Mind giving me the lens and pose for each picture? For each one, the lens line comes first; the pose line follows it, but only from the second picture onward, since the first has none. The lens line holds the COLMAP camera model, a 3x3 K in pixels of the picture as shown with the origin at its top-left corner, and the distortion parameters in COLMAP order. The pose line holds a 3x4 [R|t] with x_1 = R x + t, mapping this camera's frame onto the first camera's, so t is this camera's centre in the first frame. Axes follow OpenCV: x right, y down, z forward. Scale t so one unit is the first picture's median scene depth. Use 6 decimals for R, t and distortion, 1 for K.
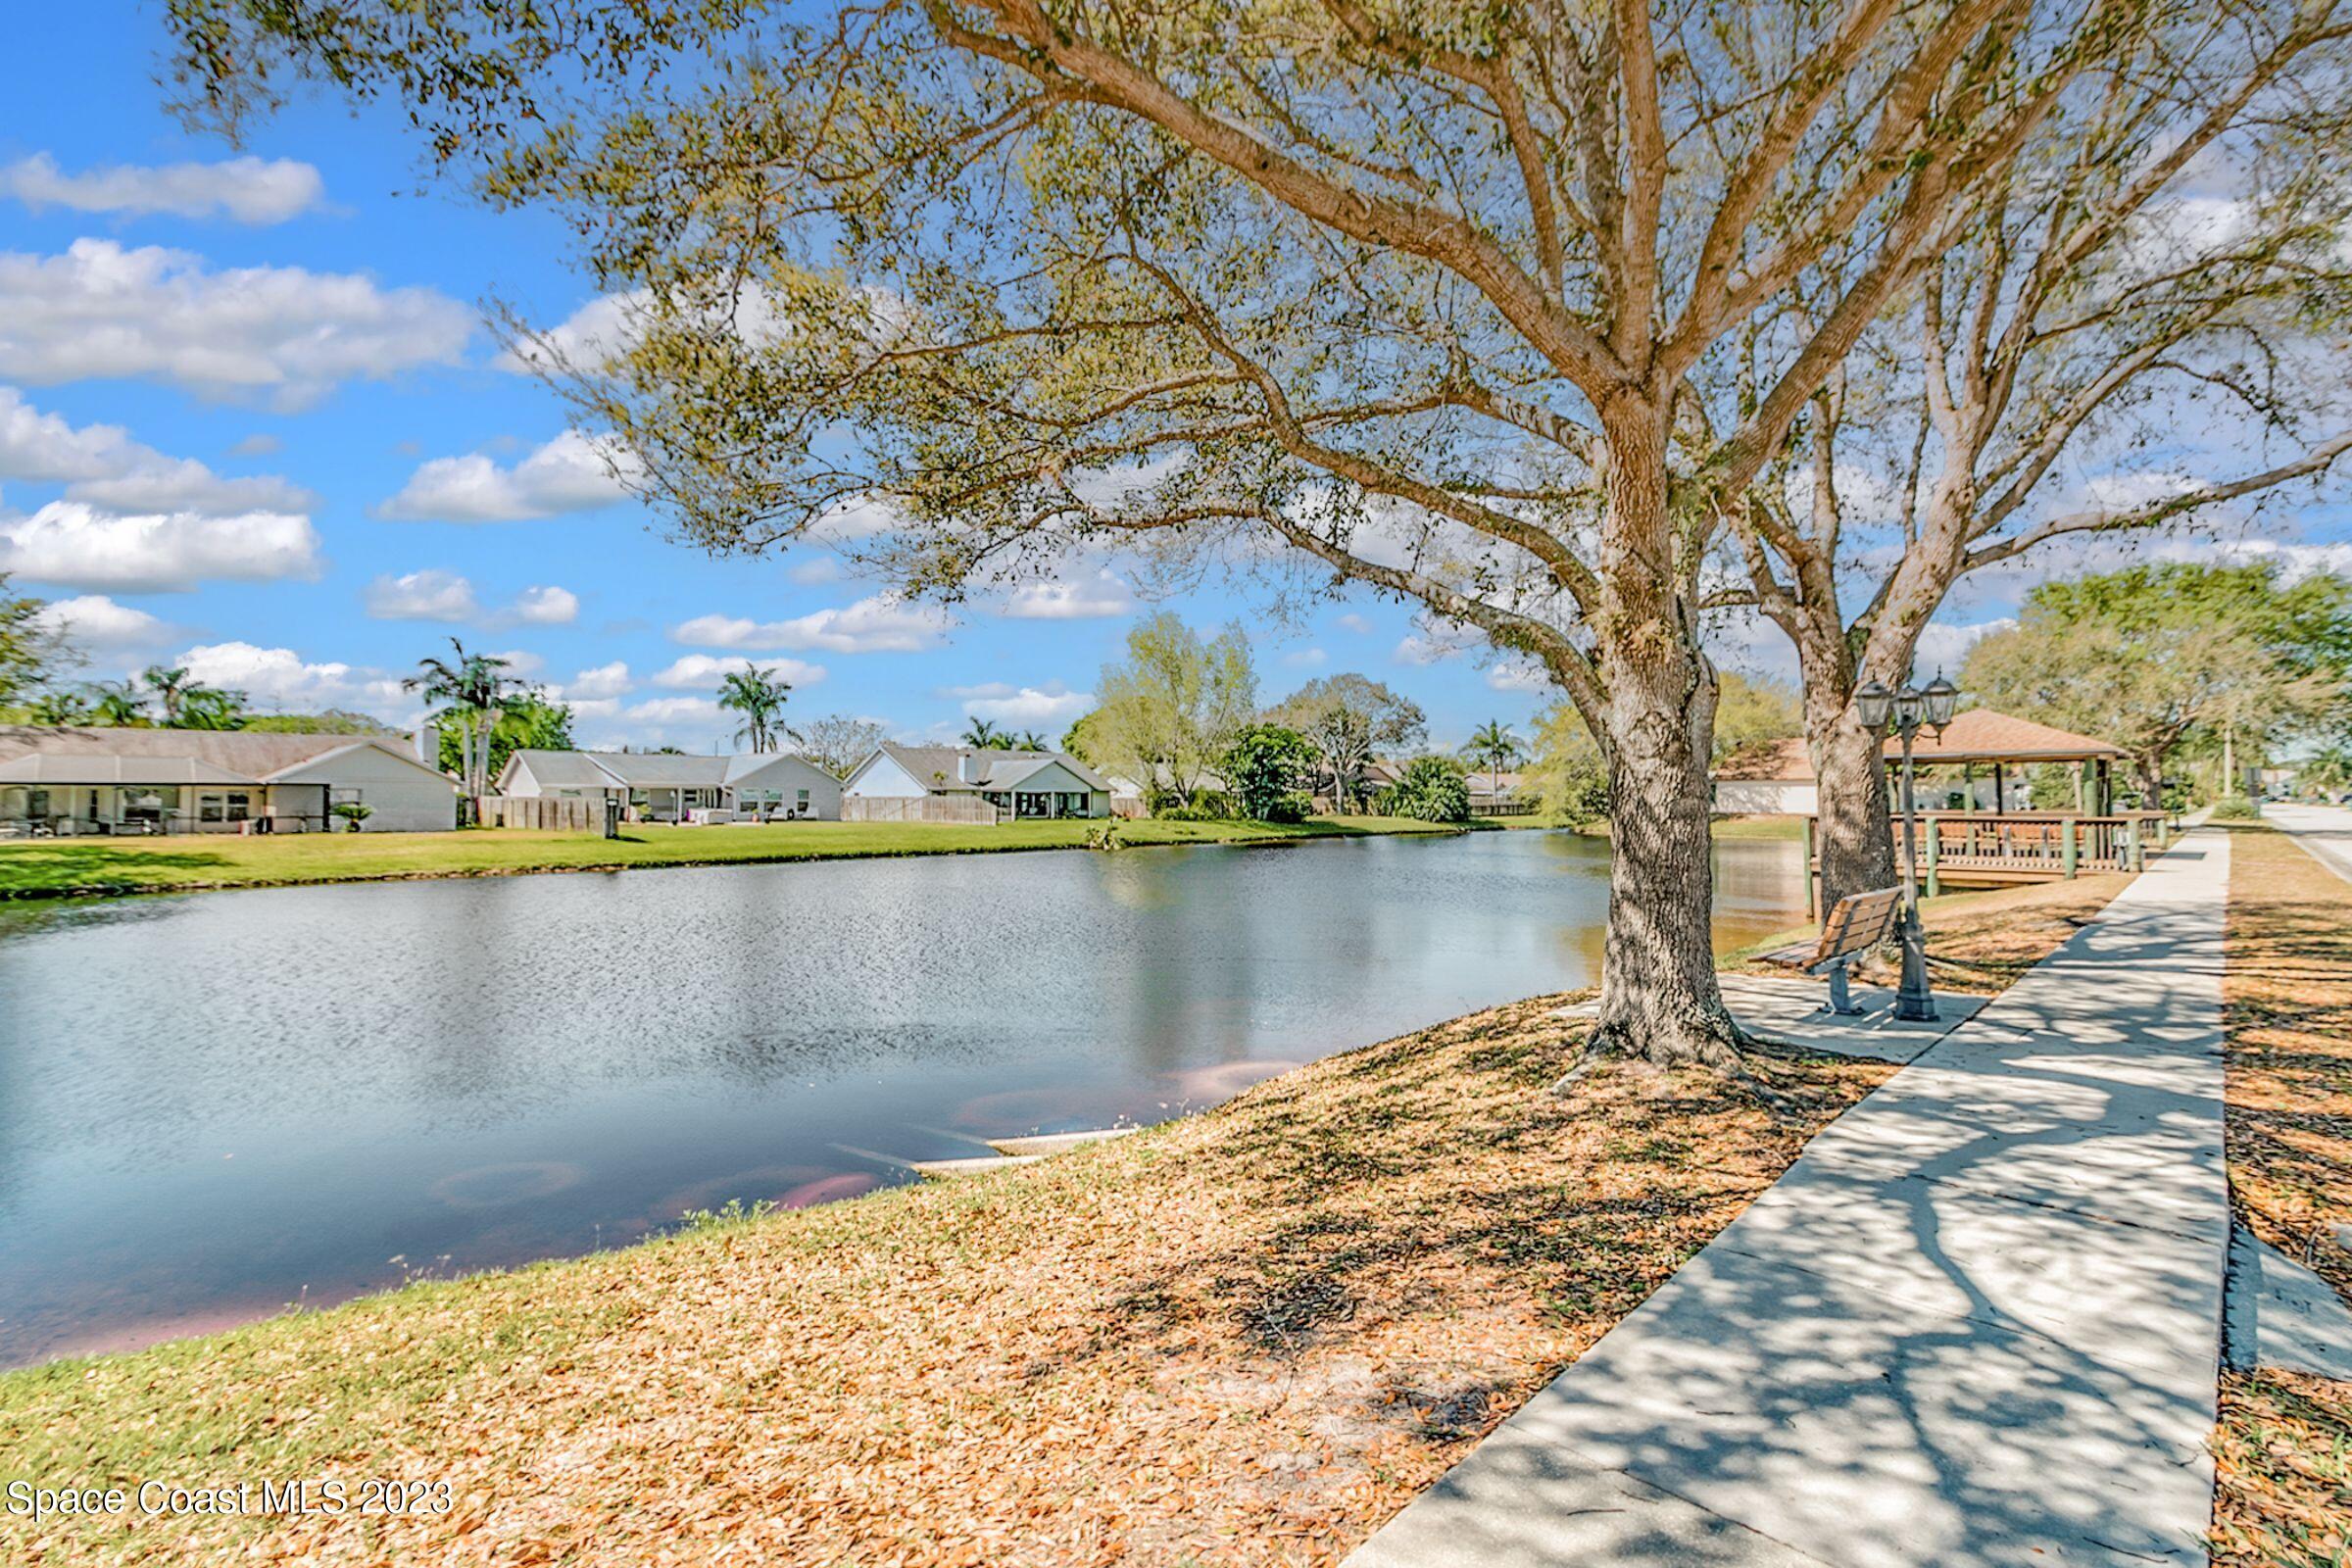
lens RADIAL K [[1022.9, 0, 1170.7], [0, 1022.9, 773.0], [0, 0, 1]] dist [-0.001854, -0.000160]
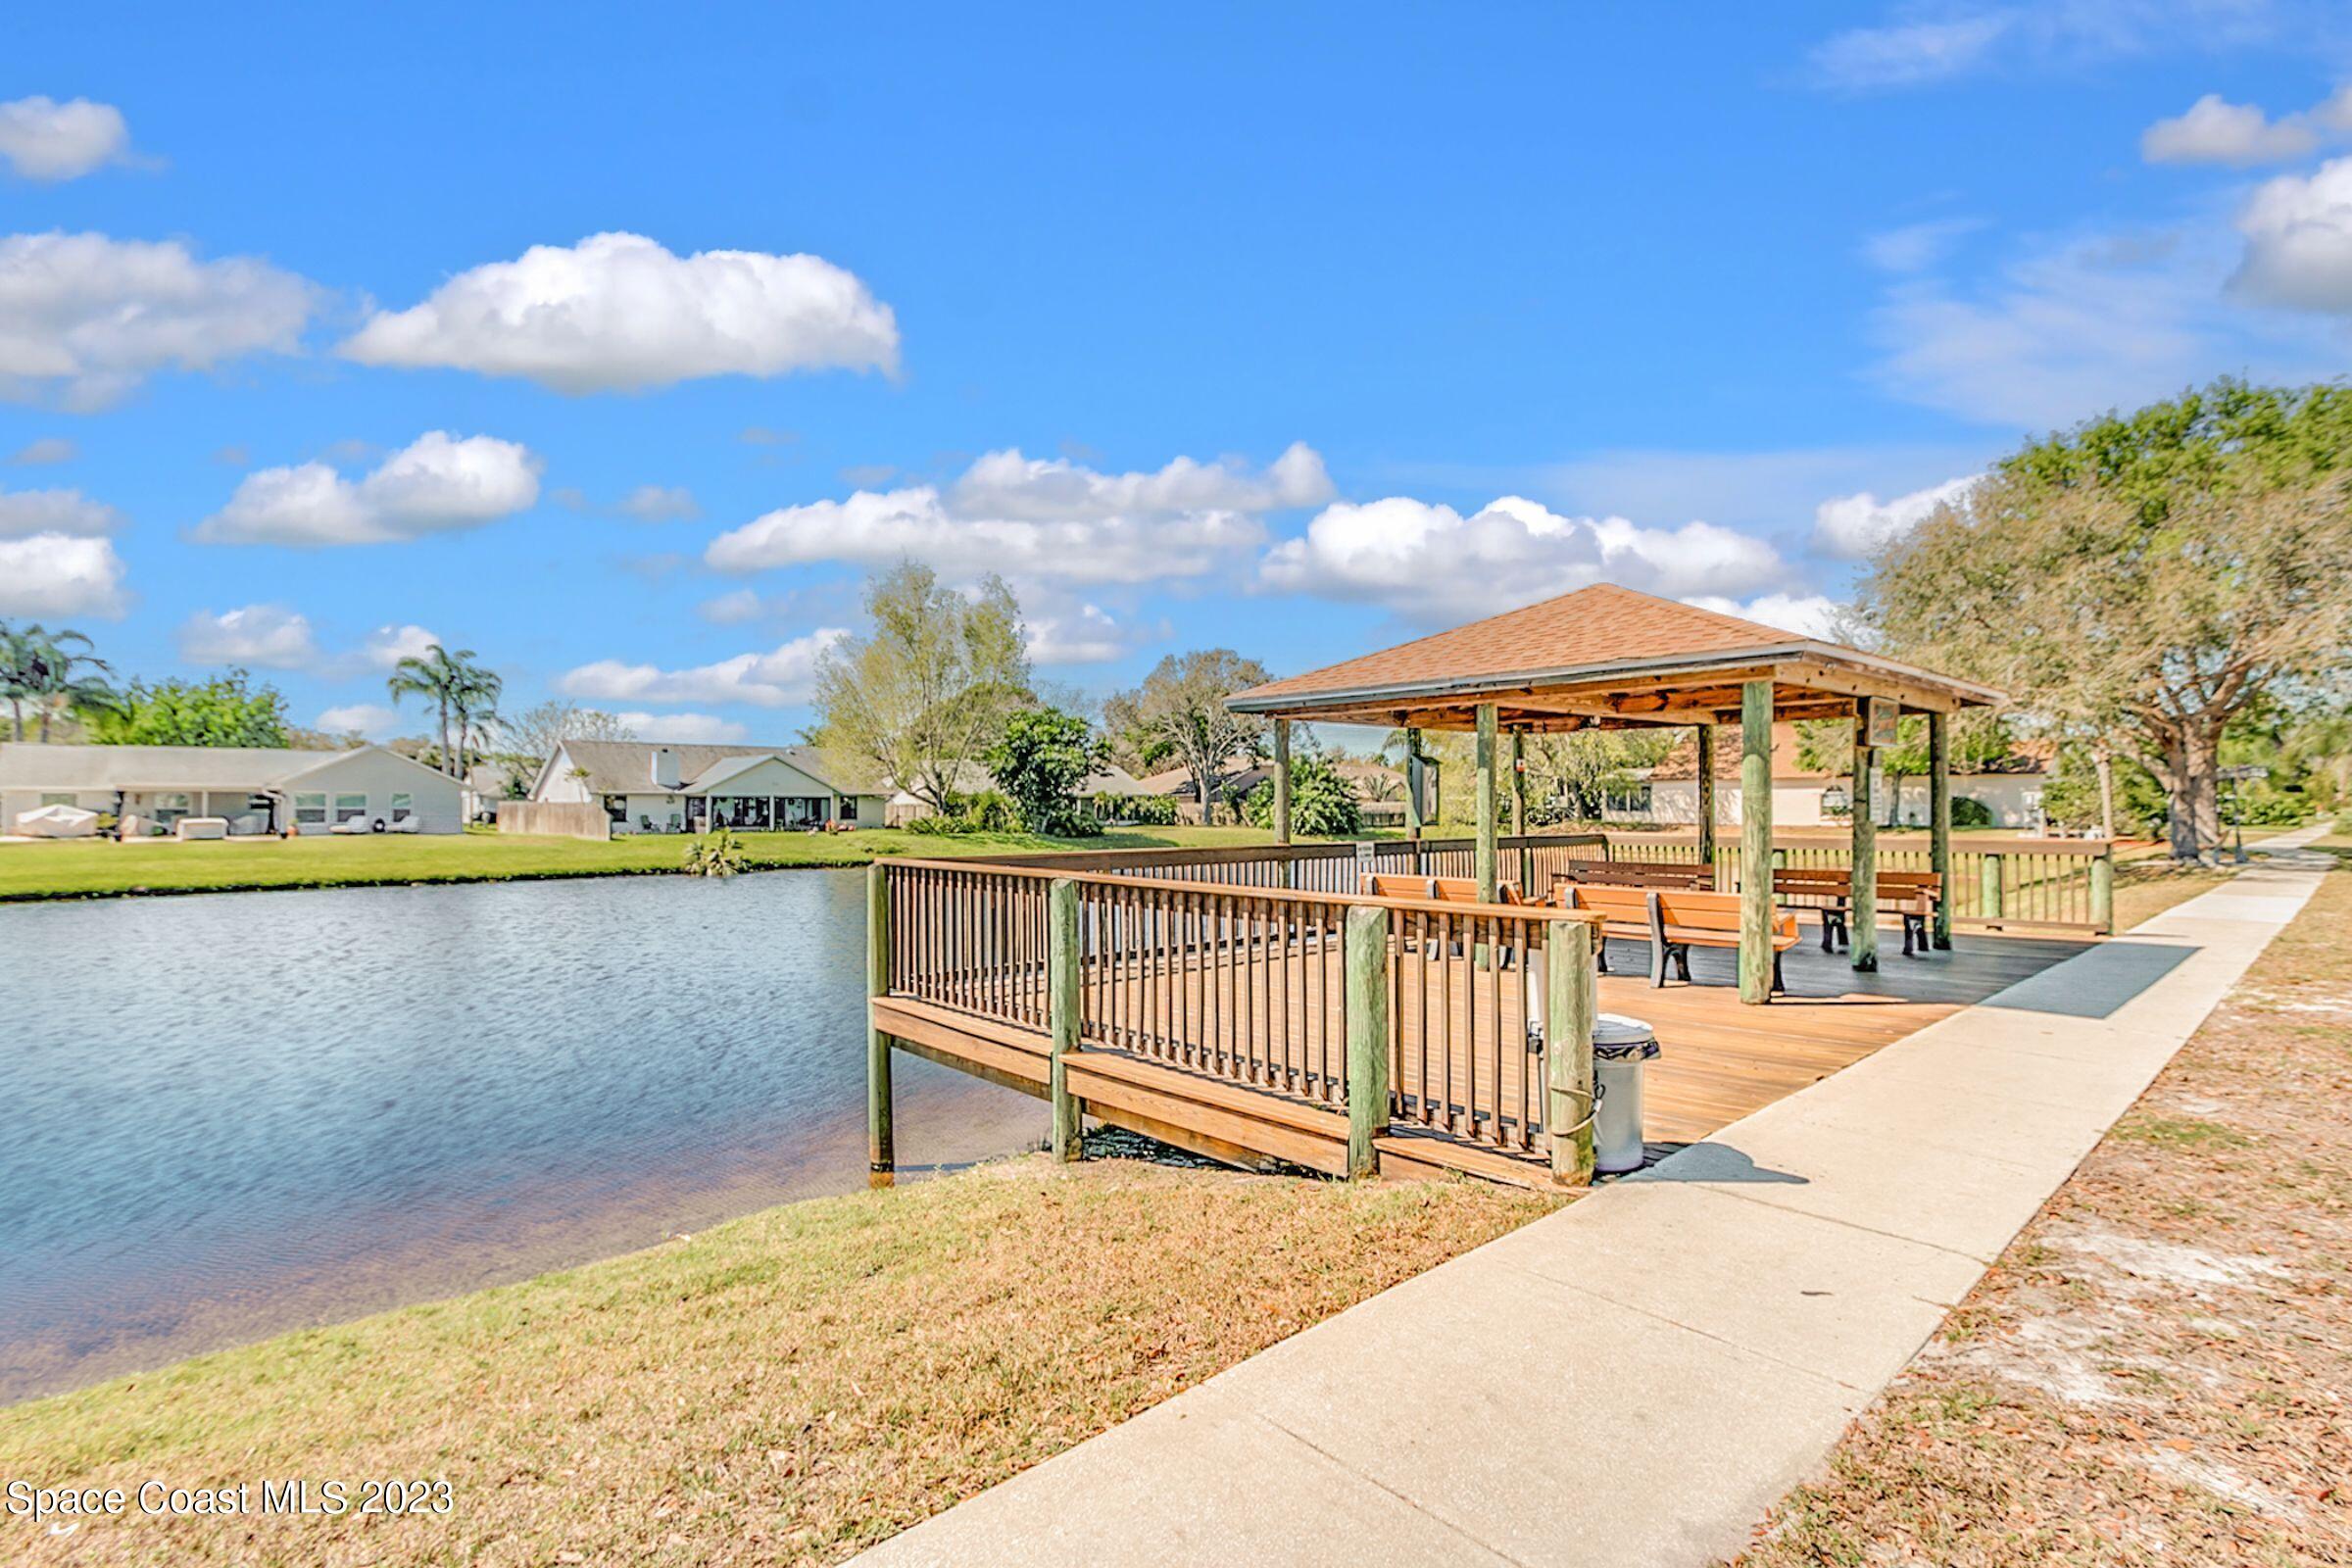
lens RADIAL K [[1022.9, 0, 1170.7], [0, 1022.9, 773.0], [0, 0, 1]] dist [-0.001854, -0.000160]
pose [[0.997501, -0.002100, -0.070615, 0.251979], [0.001791, 0.999989, -0.004428, 0.004311], [0.070624, 0.004291, 0.997494, 0.232073]]
